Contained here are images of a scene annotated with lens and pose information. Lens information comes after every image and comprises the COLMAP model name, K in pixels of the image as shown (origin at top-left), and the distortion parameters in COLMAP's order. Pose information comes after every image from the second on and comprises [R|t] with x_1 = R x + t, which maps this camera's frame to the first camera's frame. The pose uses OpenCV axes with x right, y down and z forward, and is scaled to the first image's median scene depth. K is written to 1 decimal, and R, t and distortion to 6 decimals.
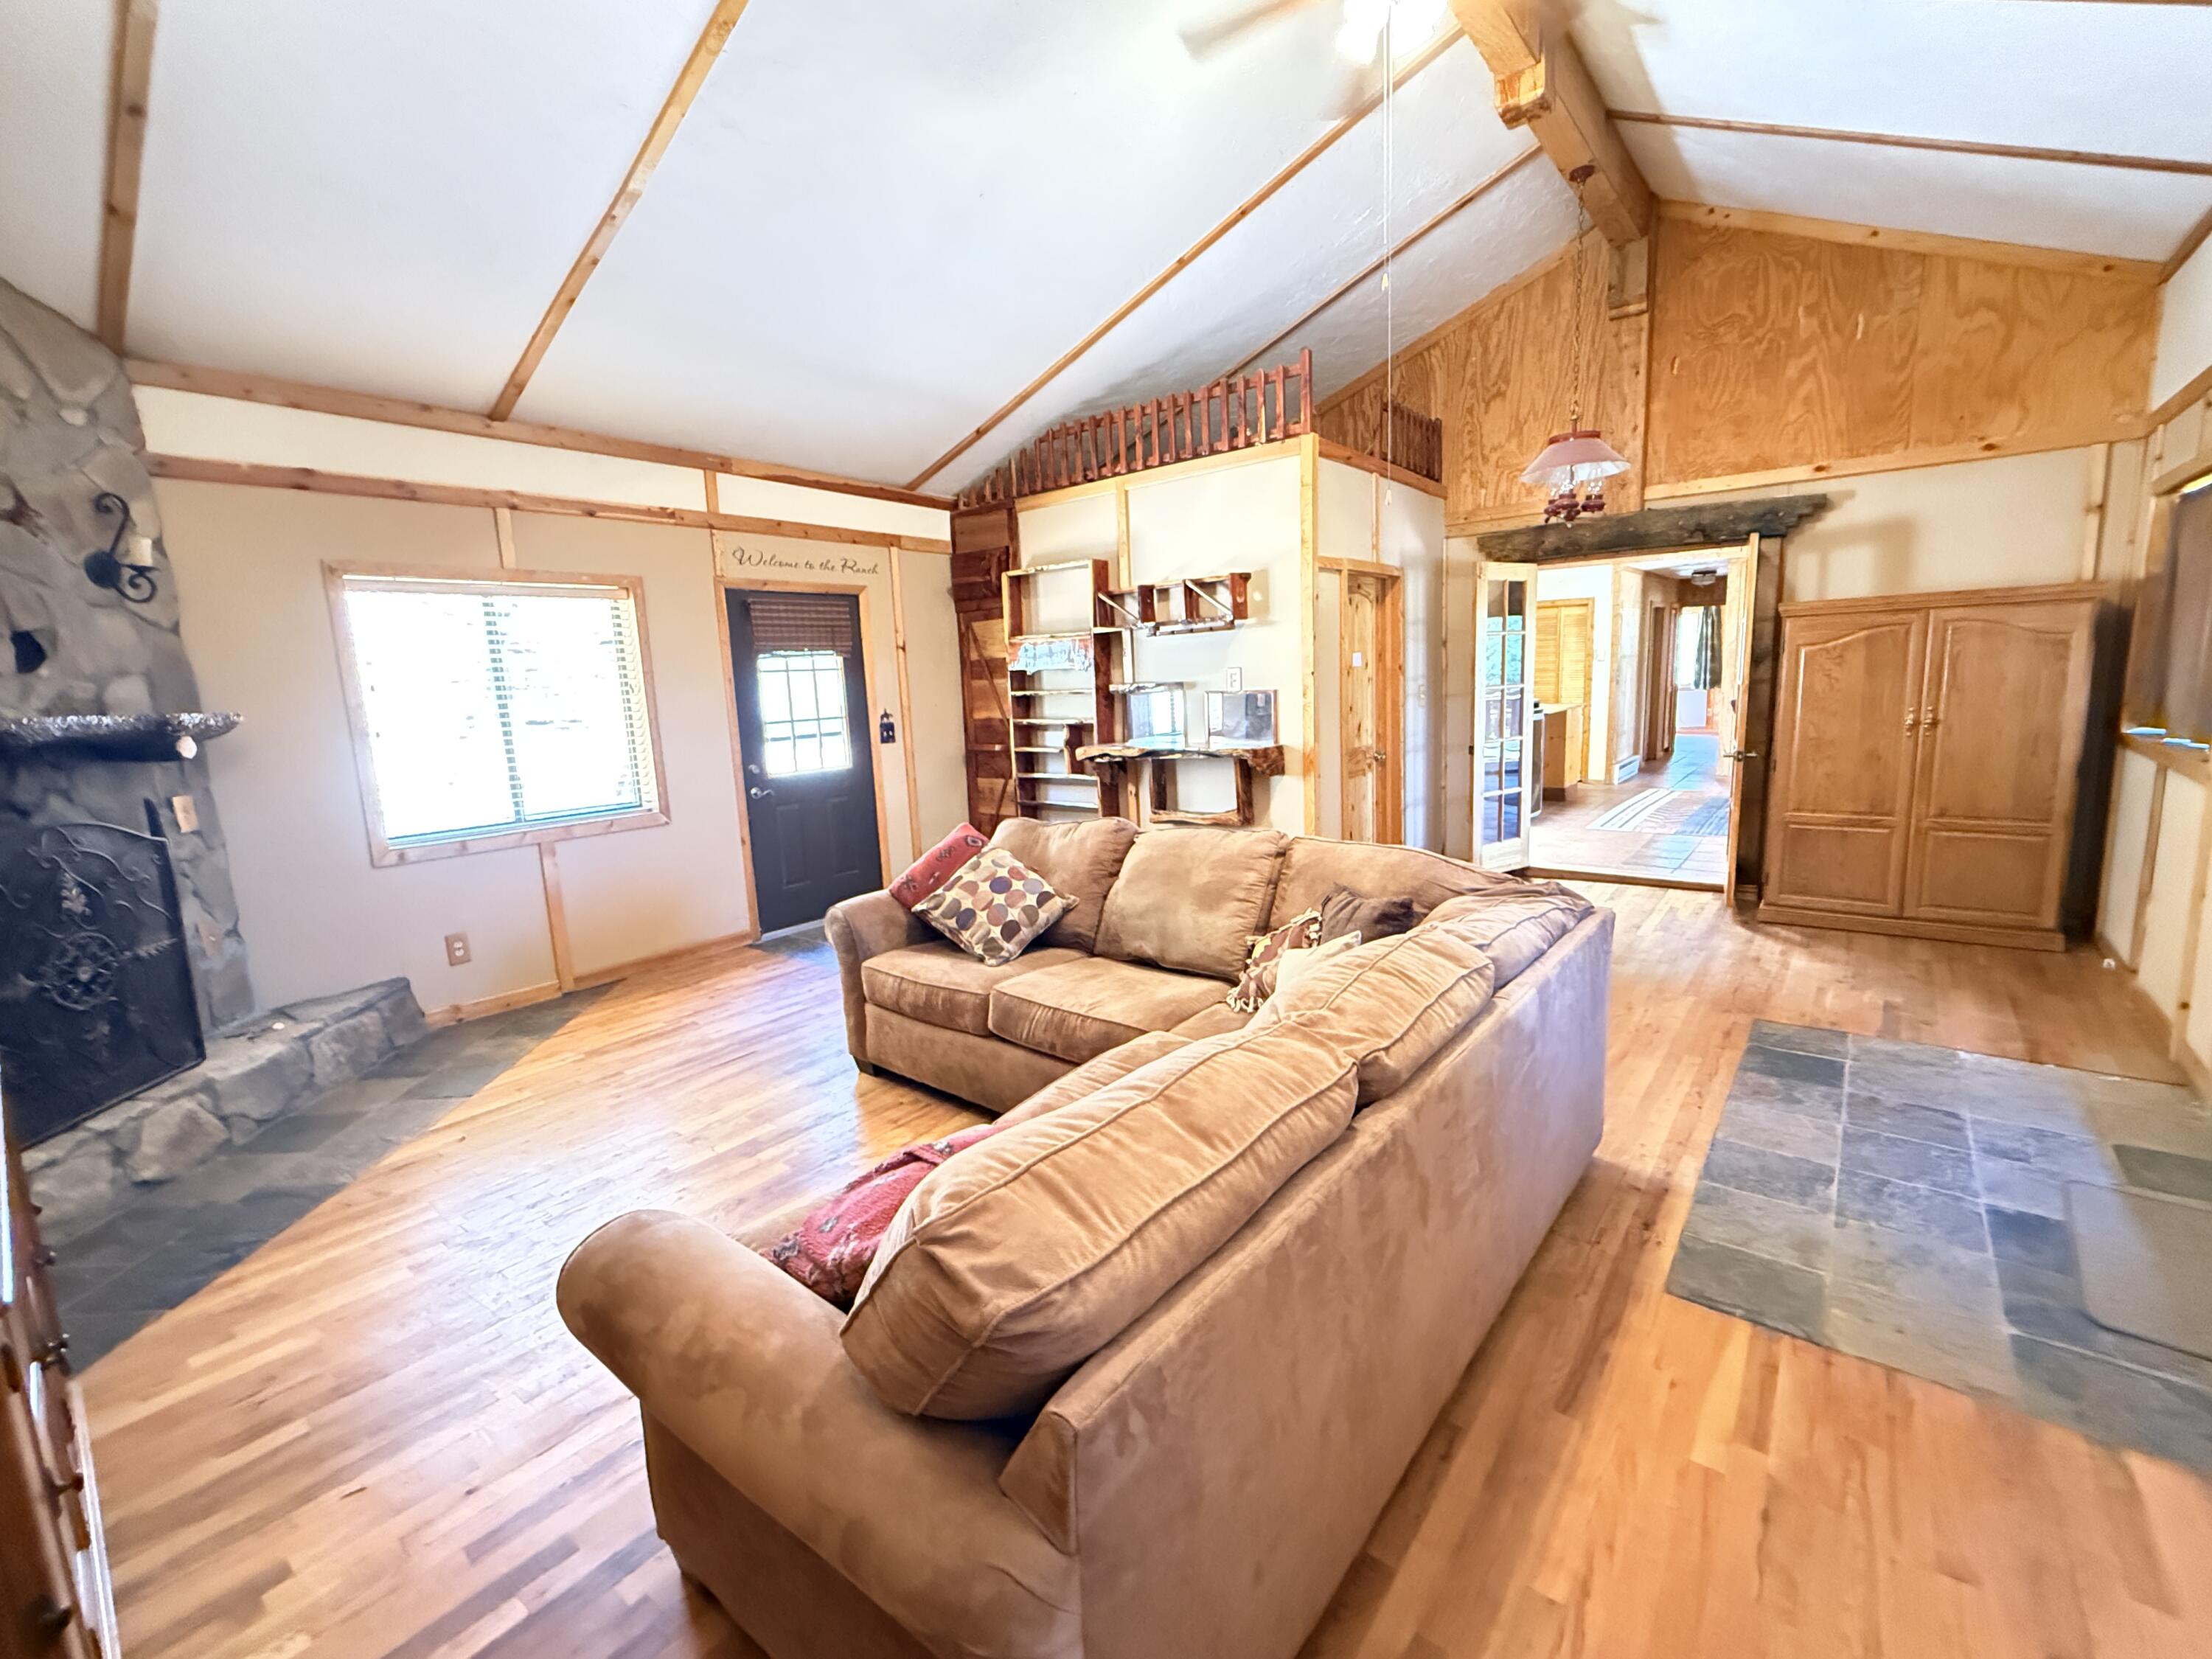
lens RADIAL K [[936.9, 0, 1109.7], [0, 936.9, 823.3], [0, 0, 1]] dist [0.000076, -0.001094]
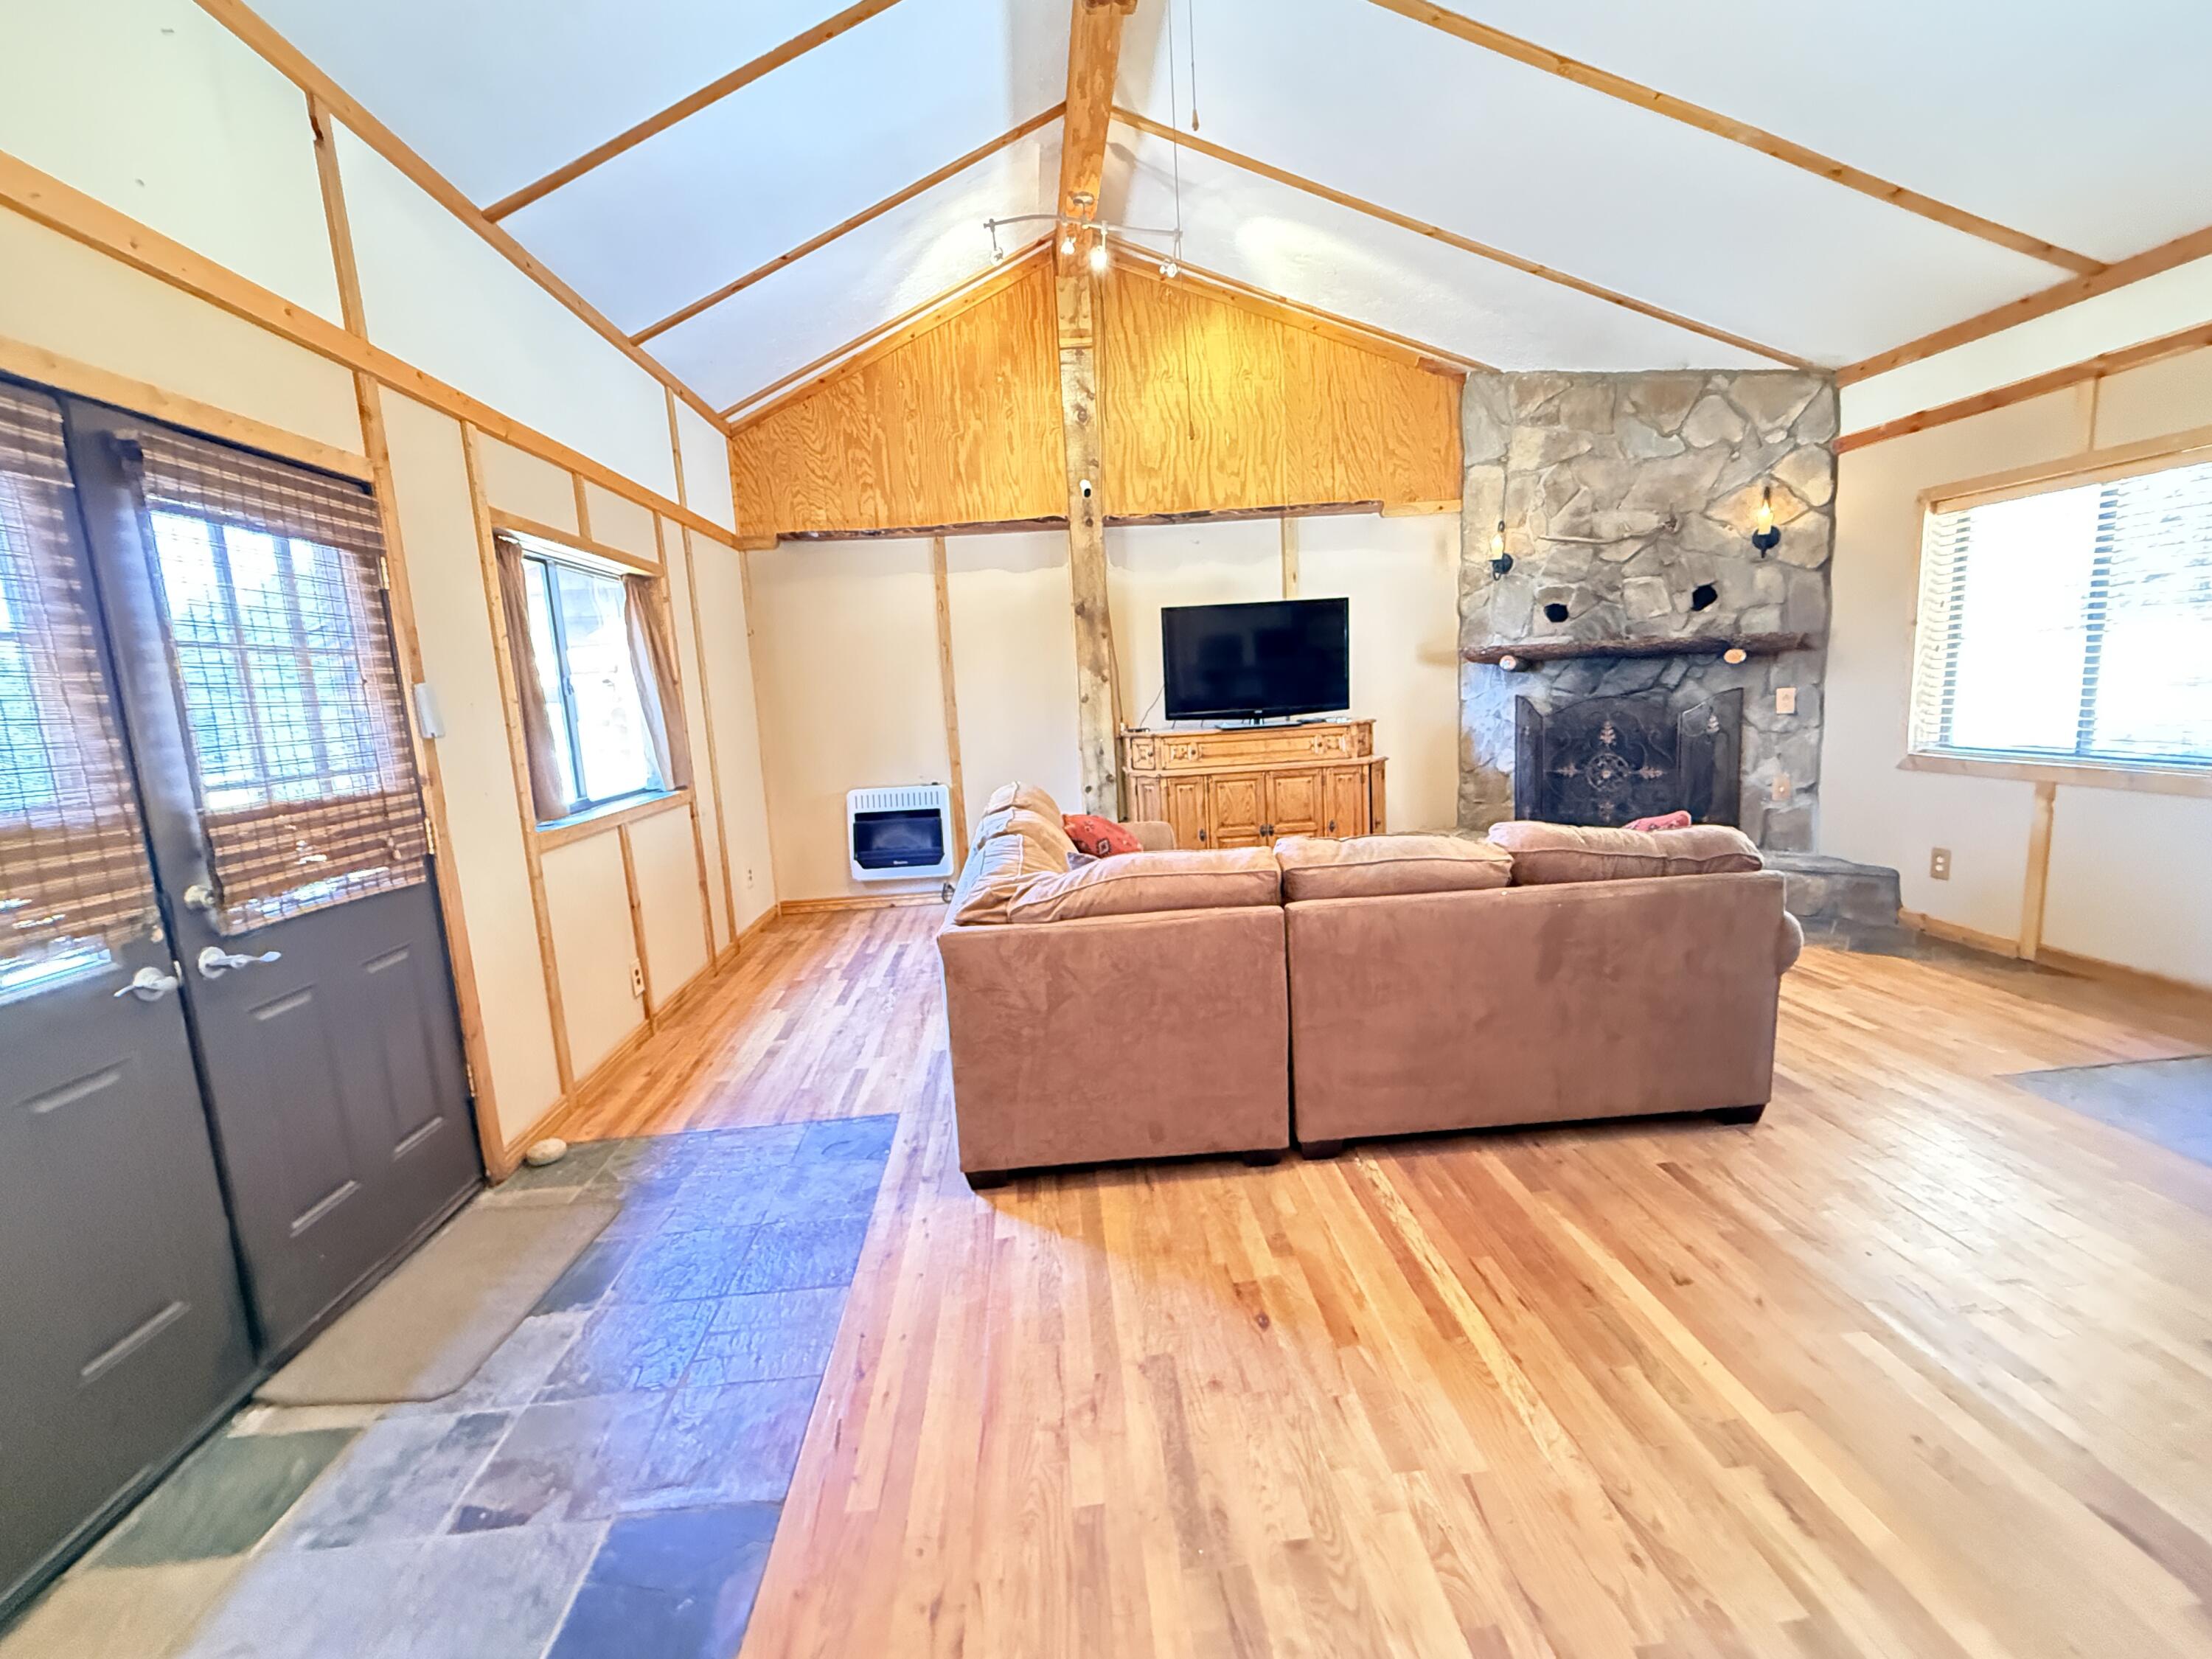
lens RADIAL K [[936.9, 0, 1103.0], [0, 936.9, 829.8], [0, 0, 1]] dist [0.000076, -0.001094]
pose [[-0.726595, 0.185218, -0.661630, 0.569952], [-0.021213, 0.956472, 0.291053, -0.160690], [0.686739, 0.225513, -0.691038, 0.970934]]
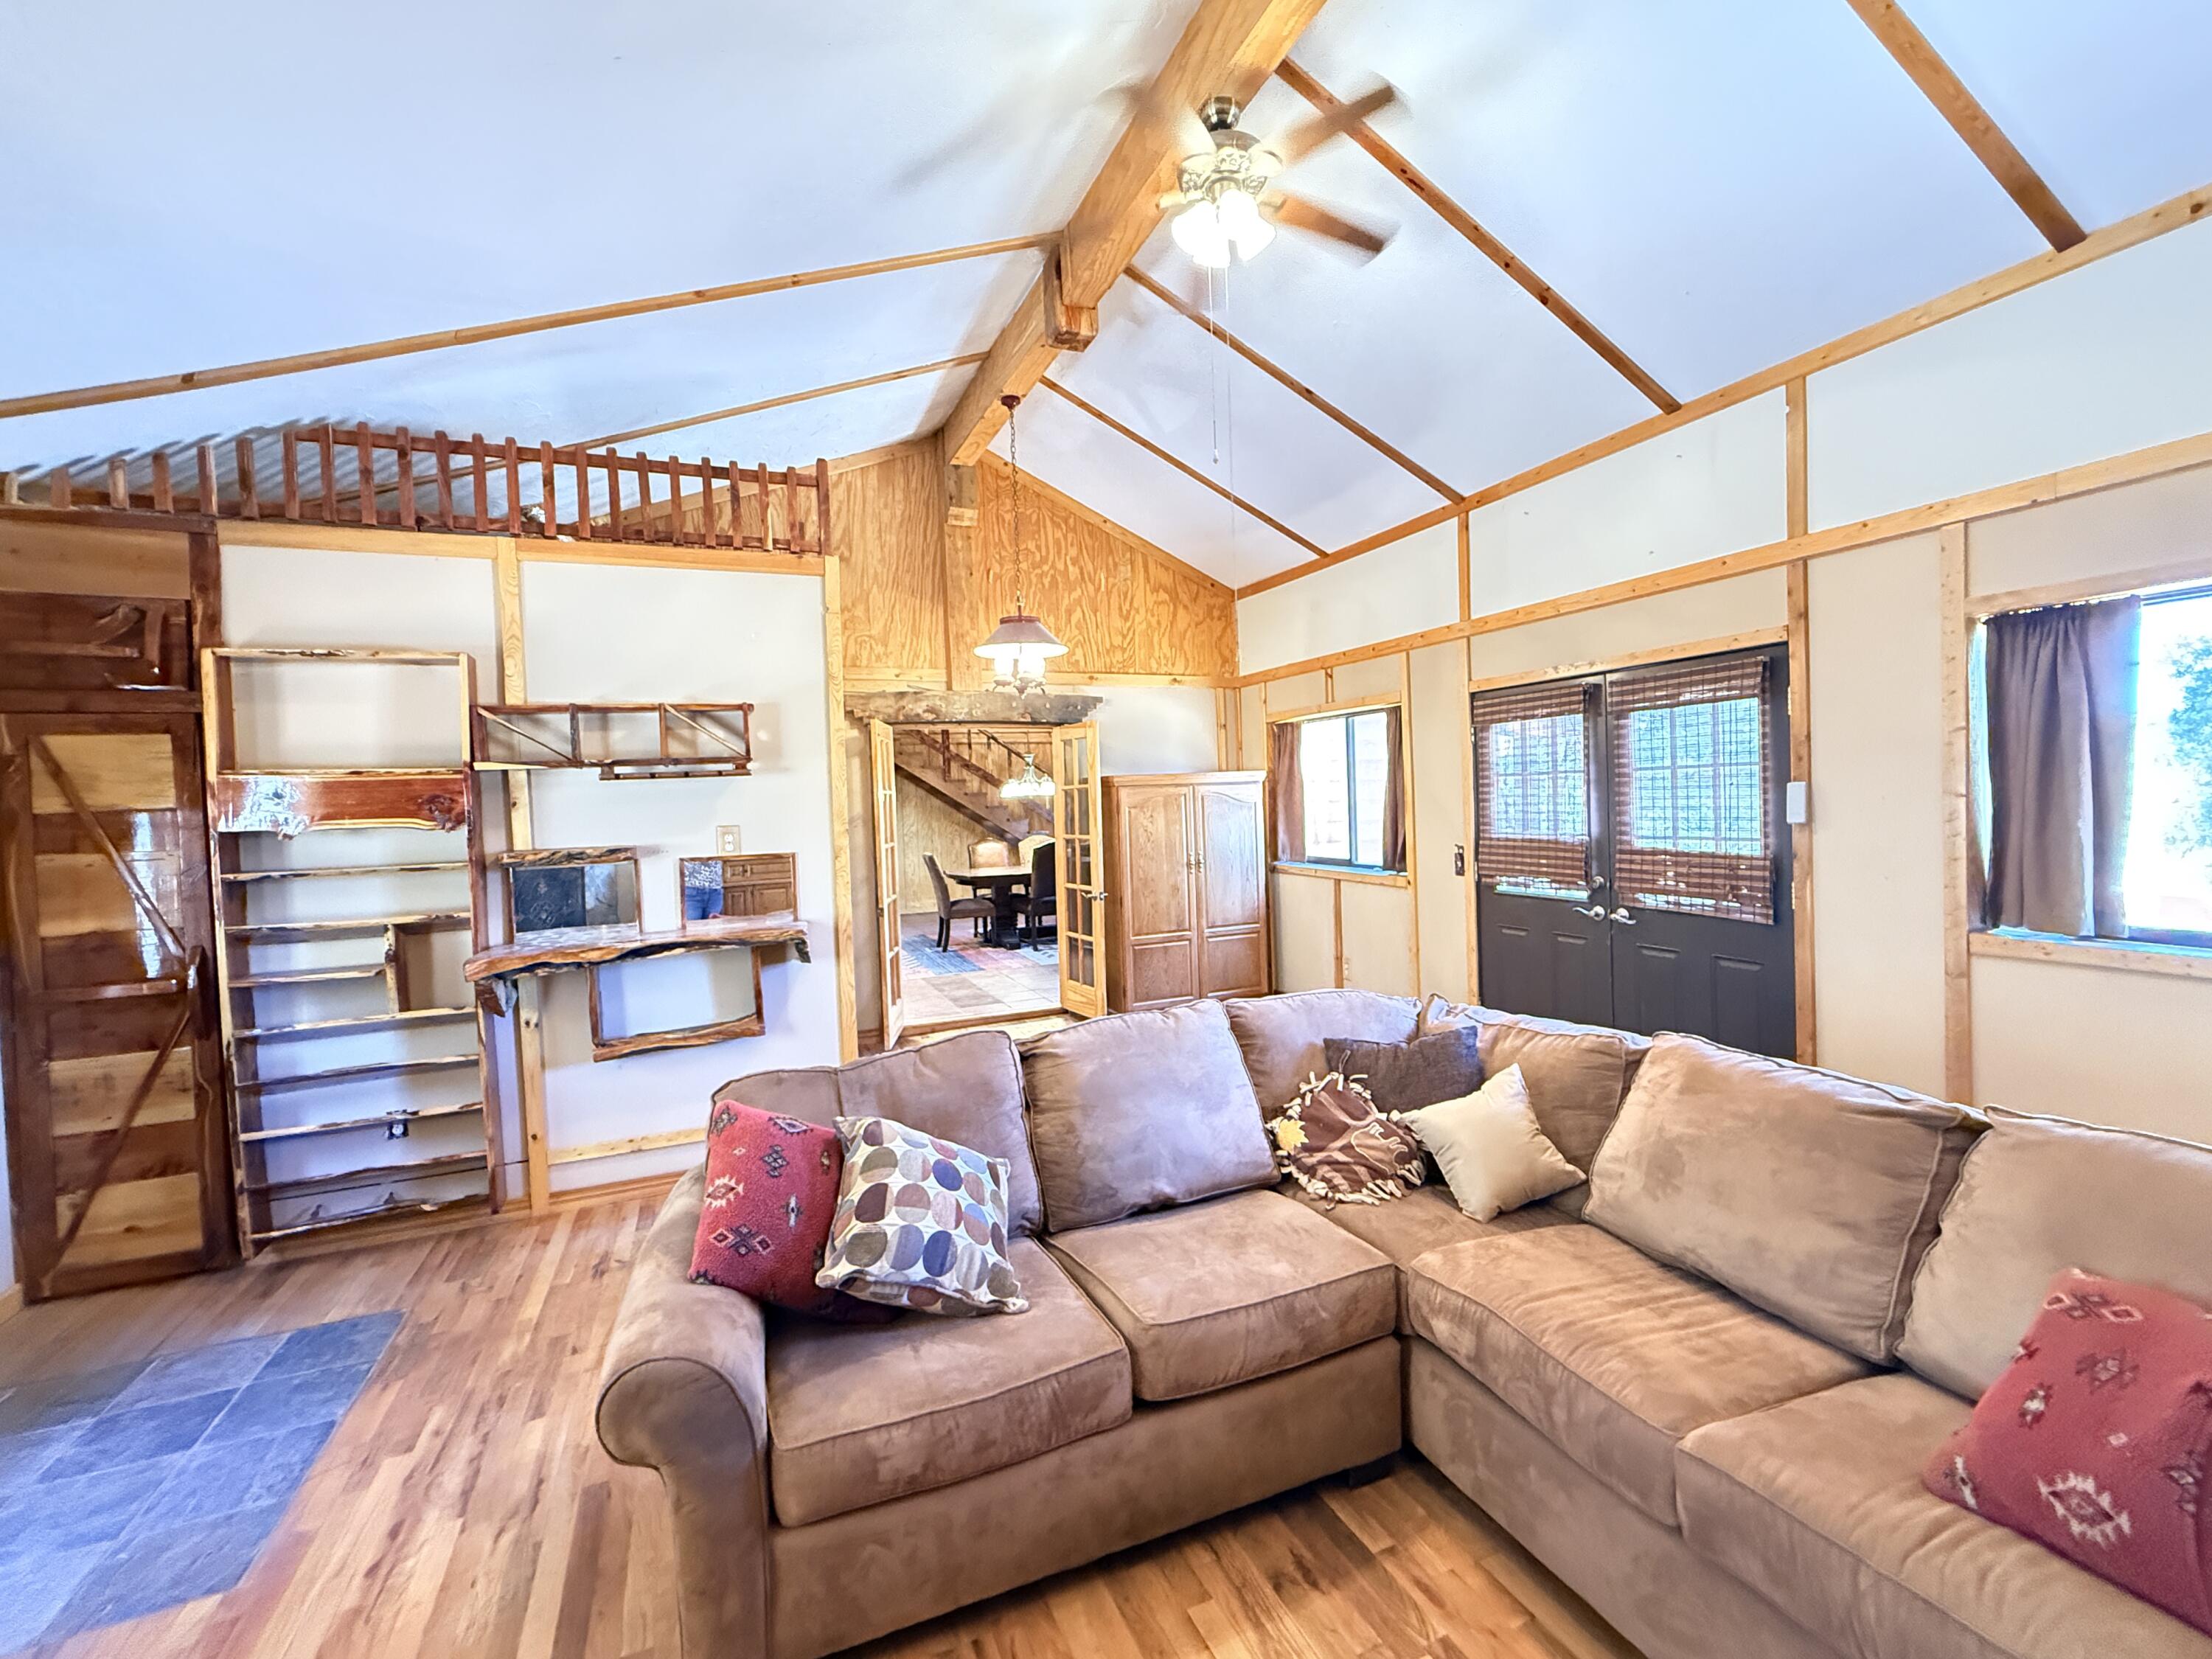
lens RADIAL K [[936.9, 0, 1115.5], [0, 936.9, 821.2], [0, 0, 1]] dist [0.000076, -0.001094]
pose [[0.473398, 0.004399, 0.880838, -0.421701], [0.153822, 0.984209, -0.087585, -0.061854], [-0.867314, 0.176955, 0.465246, 0.421095]]
